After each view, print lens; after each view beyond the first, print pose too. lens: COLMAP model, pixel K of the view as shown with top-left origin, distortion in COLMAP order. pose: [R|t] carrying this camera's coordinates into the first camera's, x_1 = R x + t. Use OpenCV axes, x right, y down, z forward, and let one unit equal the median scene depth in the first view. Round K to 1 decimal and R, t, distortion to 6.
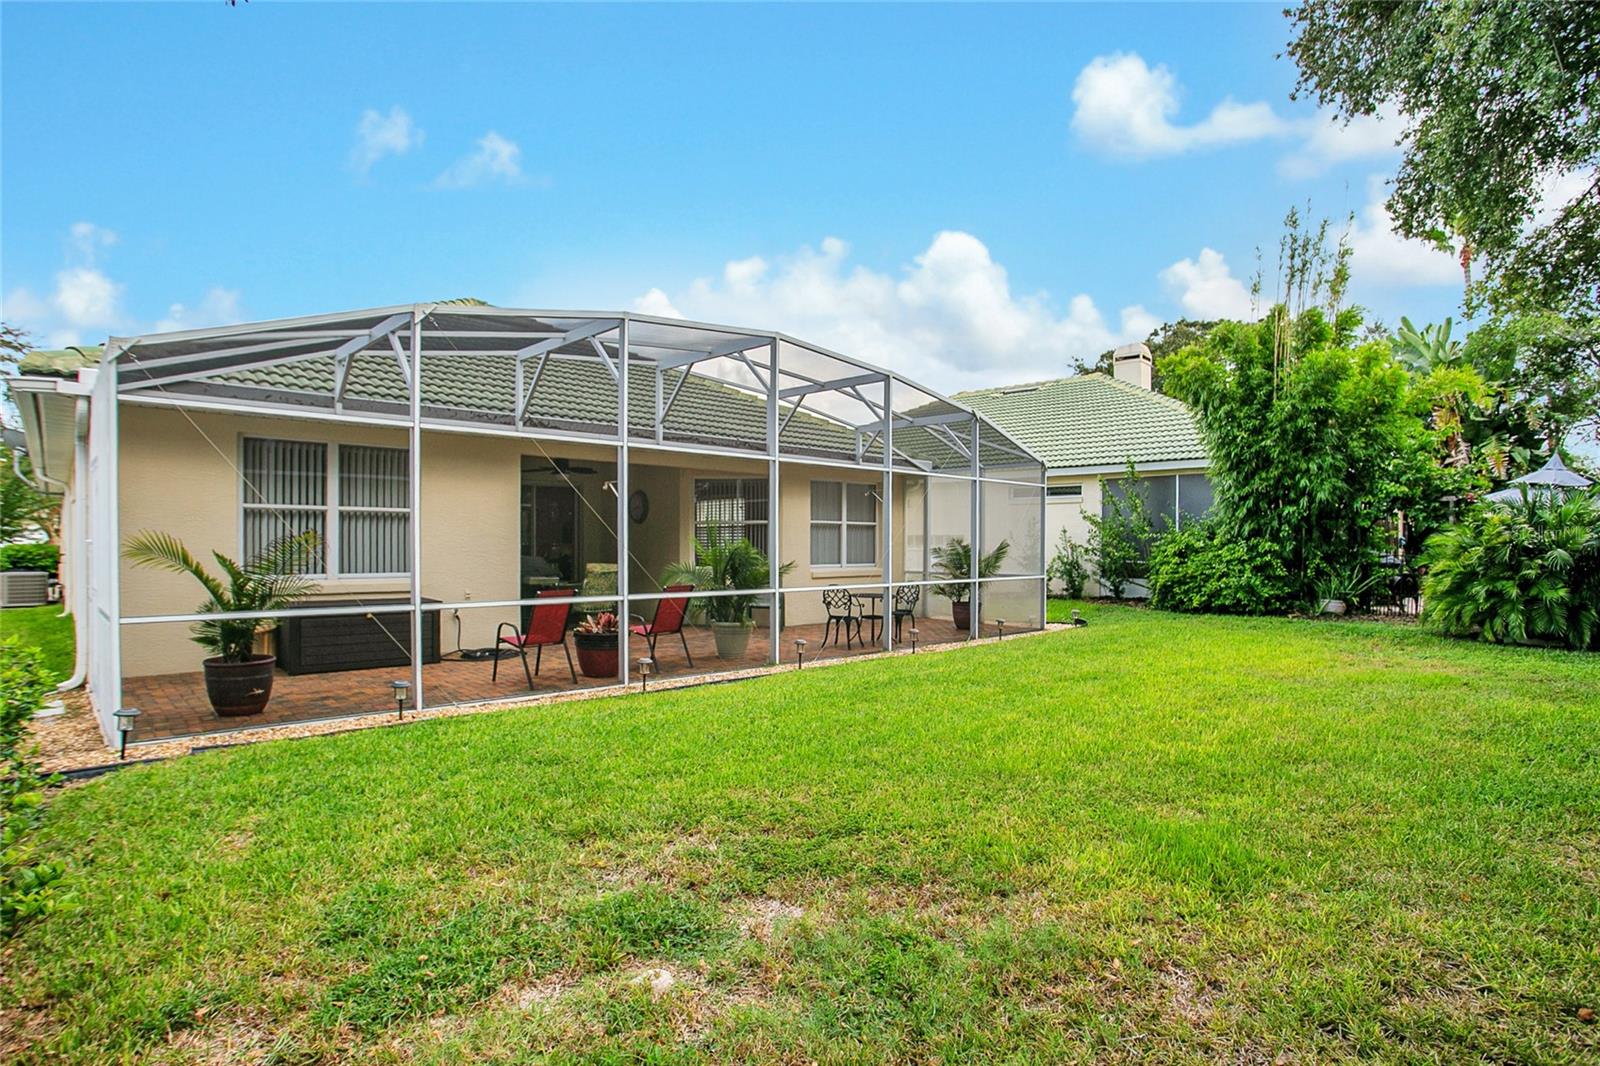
lens RADIAL K [[898.3, 0, 795.7], [0, 898.3, 538.7], [0, 0, 1]] dist [0.037661, 0.000218]
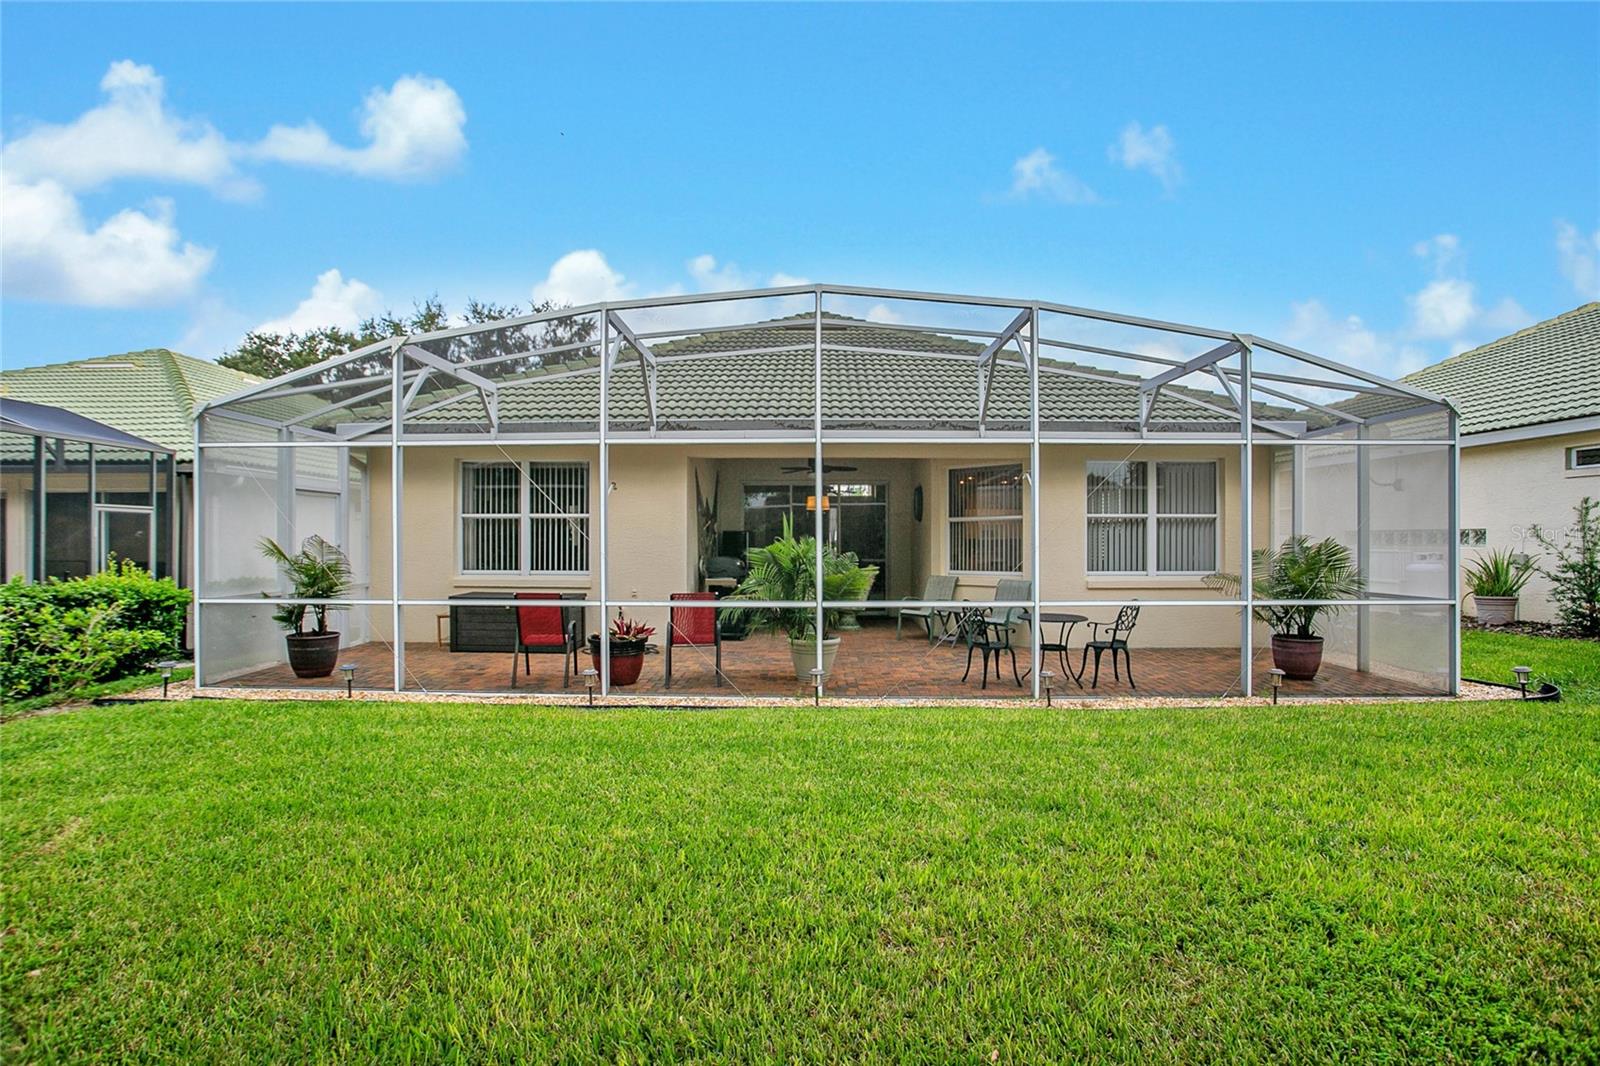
lens RADIAL K [[818.8, 0, 802.0], [0, 818.8, 537.6], [0, 0, 1]] dist [0.009340, 0.002462]
pose [[0.706804, -0.007112, -0.707373, 0.420908], [0.005254, 0.999975, -0.004804, 0.002022], [0.707390, -0.000321, 0.706824, 0.400469]]
